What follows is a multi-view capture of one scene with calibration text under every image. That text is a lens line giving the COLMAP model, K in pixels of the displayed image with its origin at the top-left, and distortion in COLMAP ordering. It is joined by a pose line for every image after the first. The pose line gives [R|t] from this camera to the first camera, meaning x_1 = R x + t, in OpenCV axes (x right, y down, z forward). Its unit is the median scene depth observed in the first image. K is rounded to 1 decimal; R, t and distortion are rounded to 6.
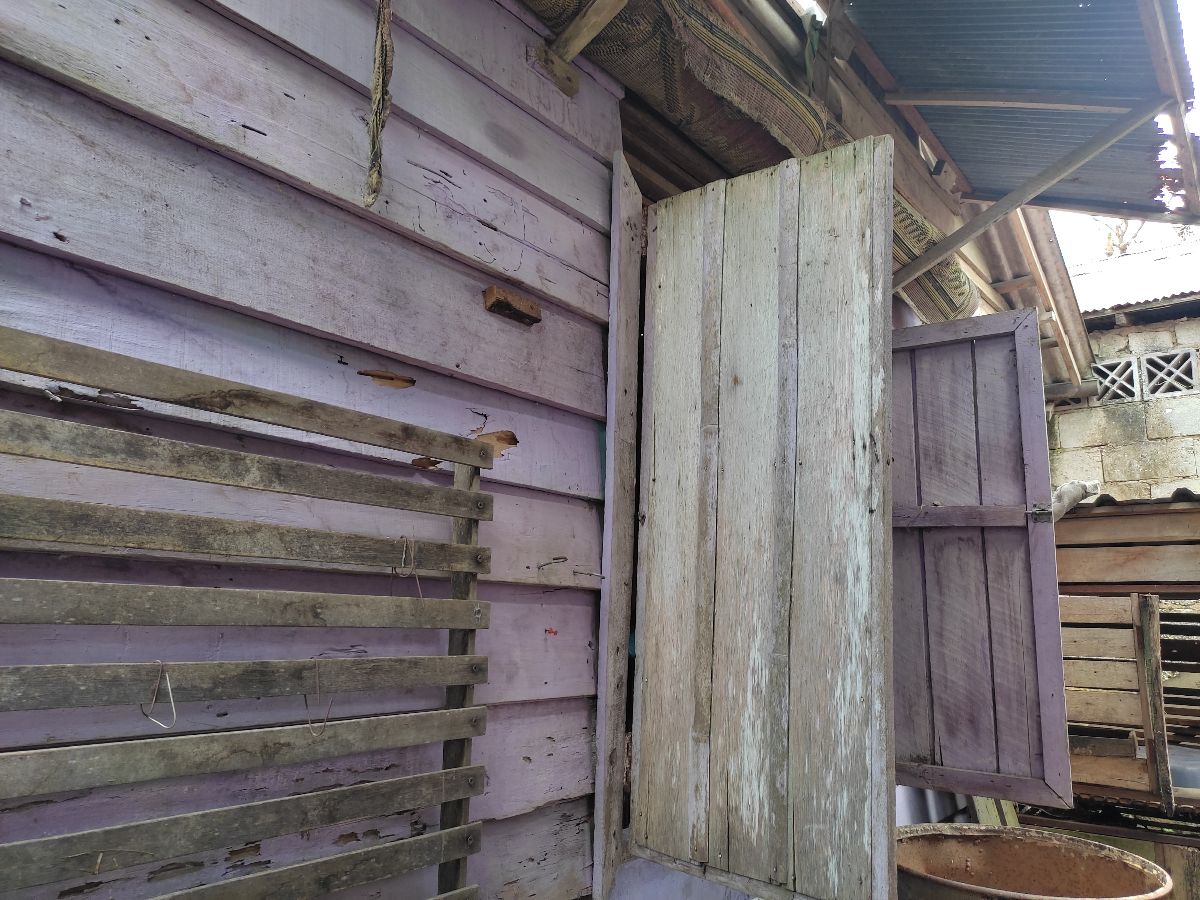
lens RADIAL K [[888.4, 0, 610.0], [0, 888.4, 450.6], [0, 0, 1]] dist [0.067093, -0.067550]
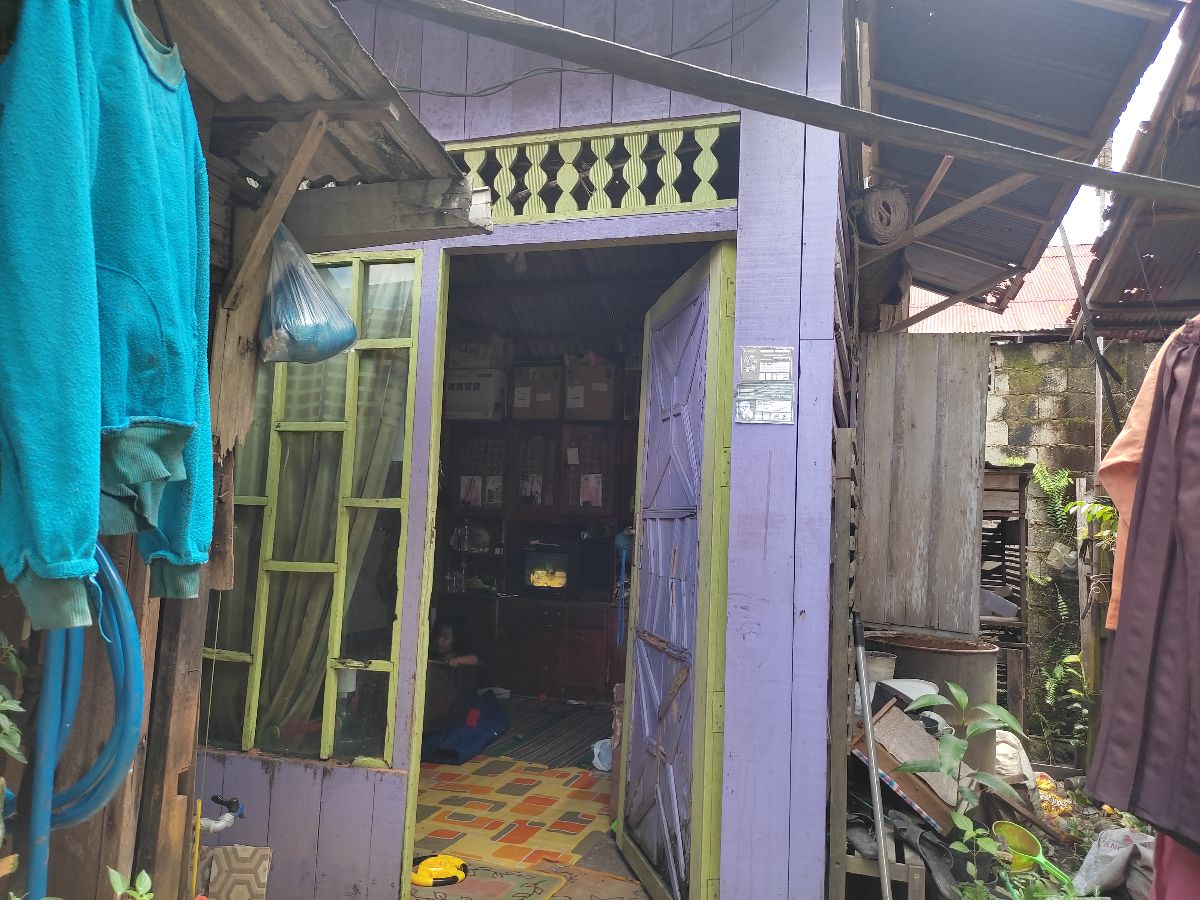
lens RADIAL K [[888.4, 0, 610.0], [0, 888.4, 450.6], [0, 0, 1]] dist [0.067093, -0.067550]
pose [[0.931601, 0.028558, 0.362359, -1.564187], [-0.075215, 0.990477, 0.115314, -0.244168], [-0.355615, -0.134681, 0.924878, -0.960957]]
